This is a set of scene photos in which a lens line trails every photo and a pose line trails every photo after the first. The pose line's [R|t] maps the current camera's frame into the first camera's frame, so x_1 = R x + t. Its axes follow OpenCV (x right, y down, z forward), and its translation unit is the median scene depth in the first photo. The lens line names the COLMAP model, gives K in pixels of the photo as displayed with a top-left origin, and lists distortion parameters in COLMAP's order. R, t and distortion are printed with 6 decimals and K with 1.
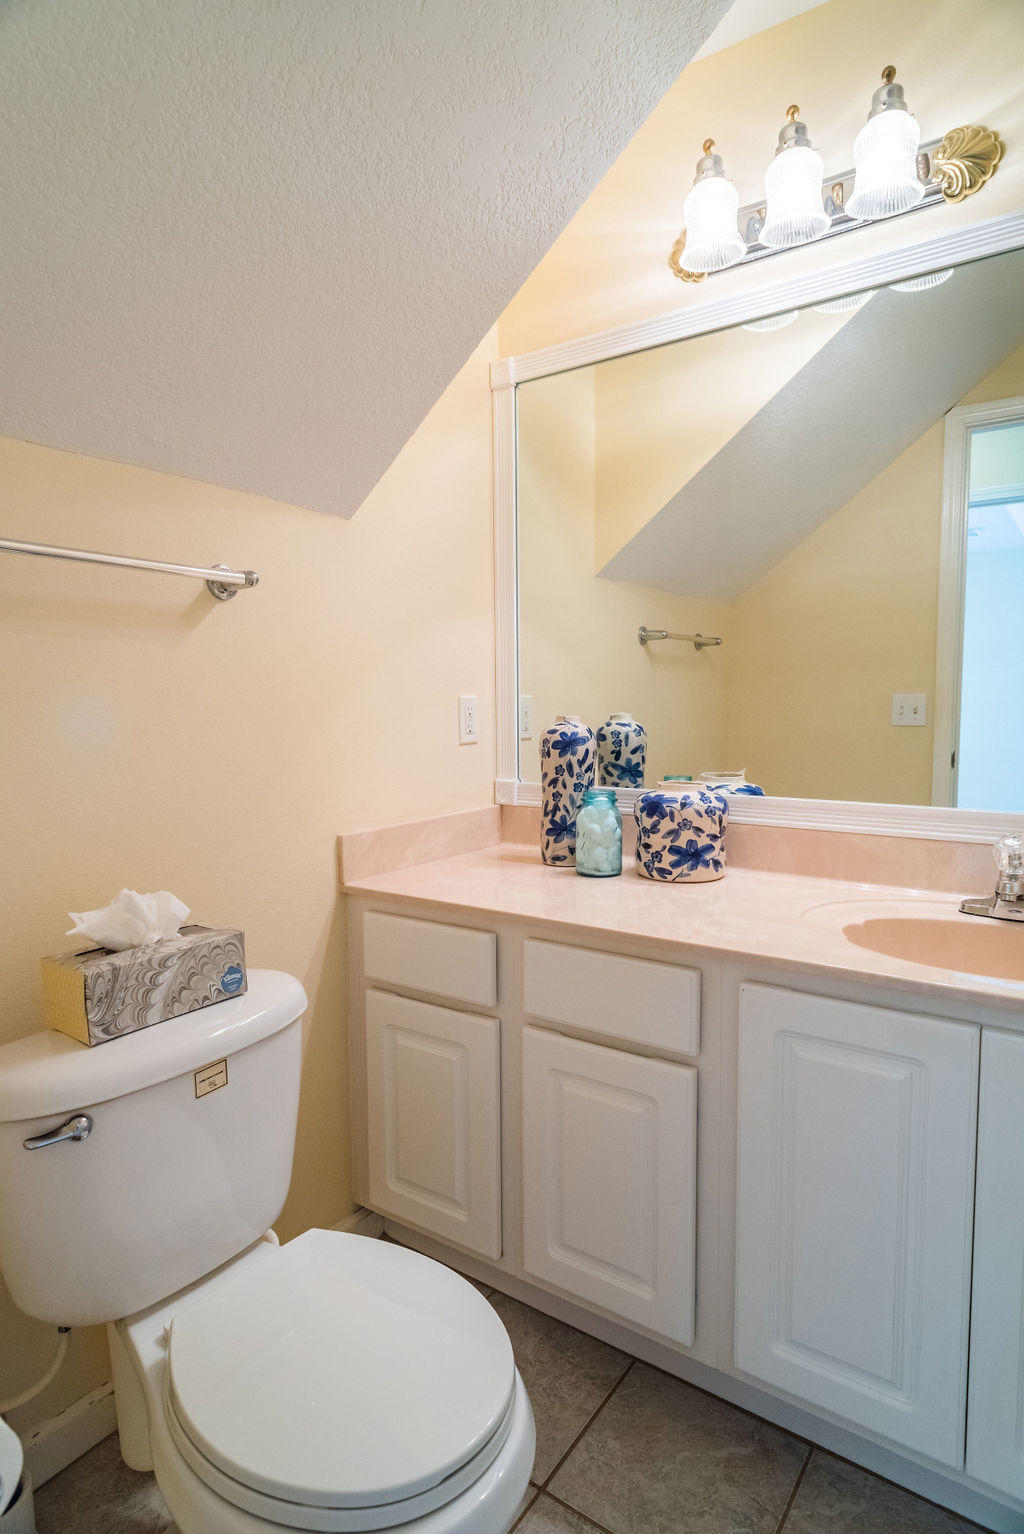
lens RADIAL K [[851.6, 0, 514.2], [0, 851.6, 772.9], [0, 0, 1]] dist [0.022826, -0.014976]
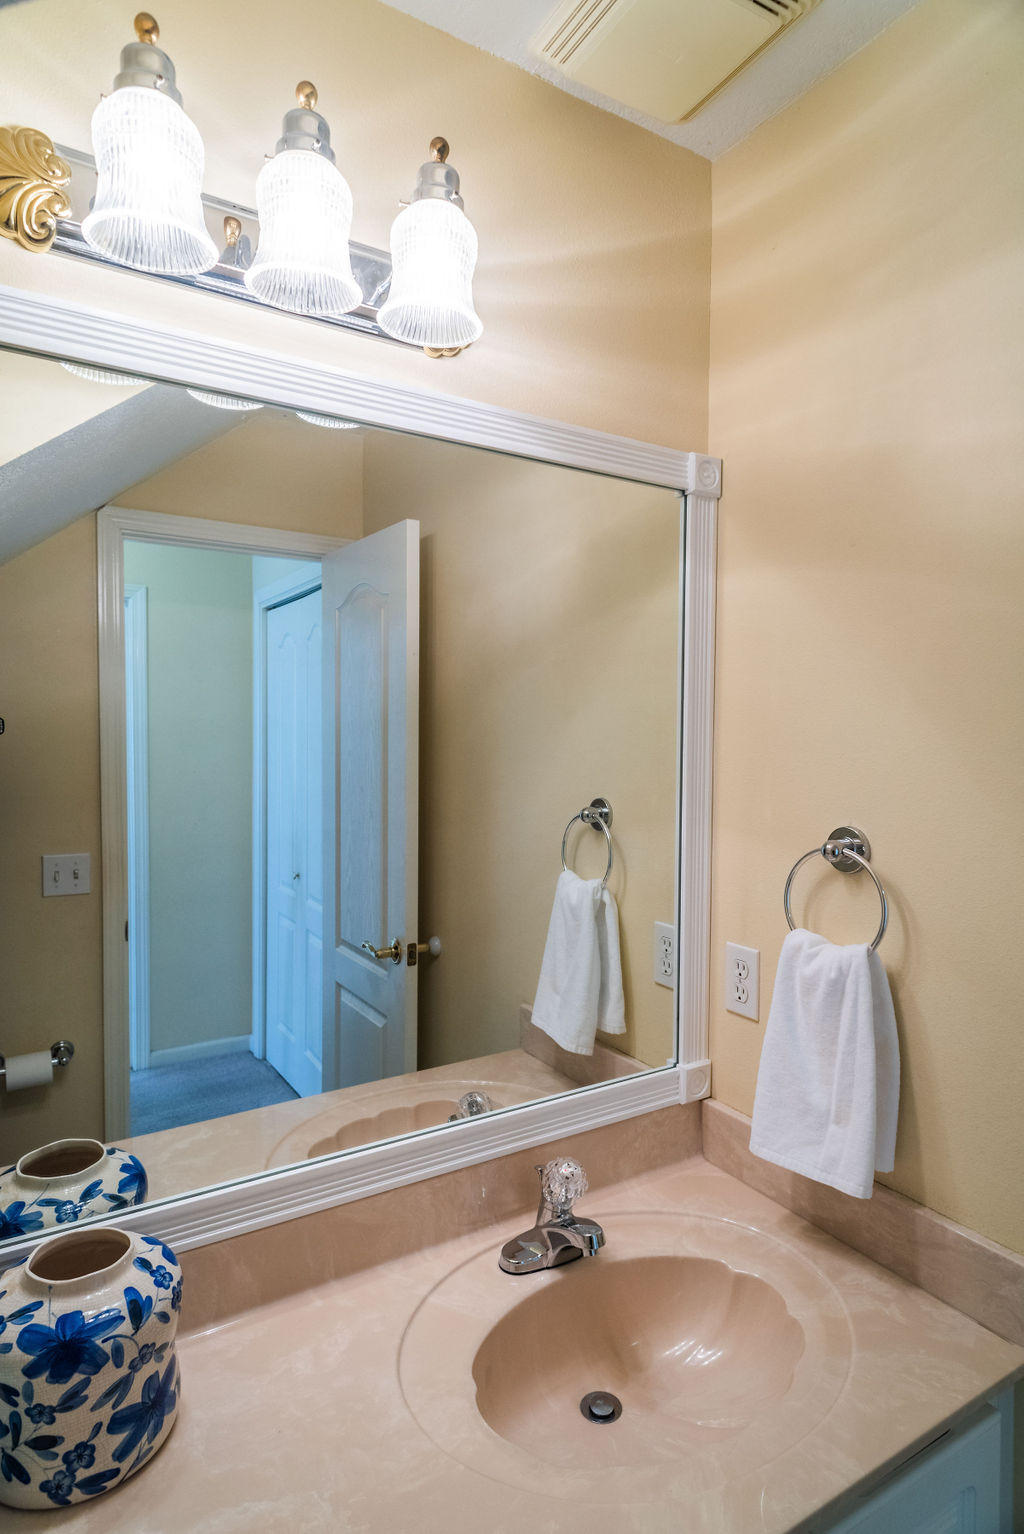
lens RADIAL K [[851.6, 0, 514.2], [0, 851.6, 772.9], [0, 0, 1]] dist [0.022826, -0.014976]
pose [[0.393271, -0.029197, 0.918959, -0.157280], [0.064430, 0.997914, 0.004132, -0.259081], [-0.917162, 0.057583, 0.394332, 0.583925]]
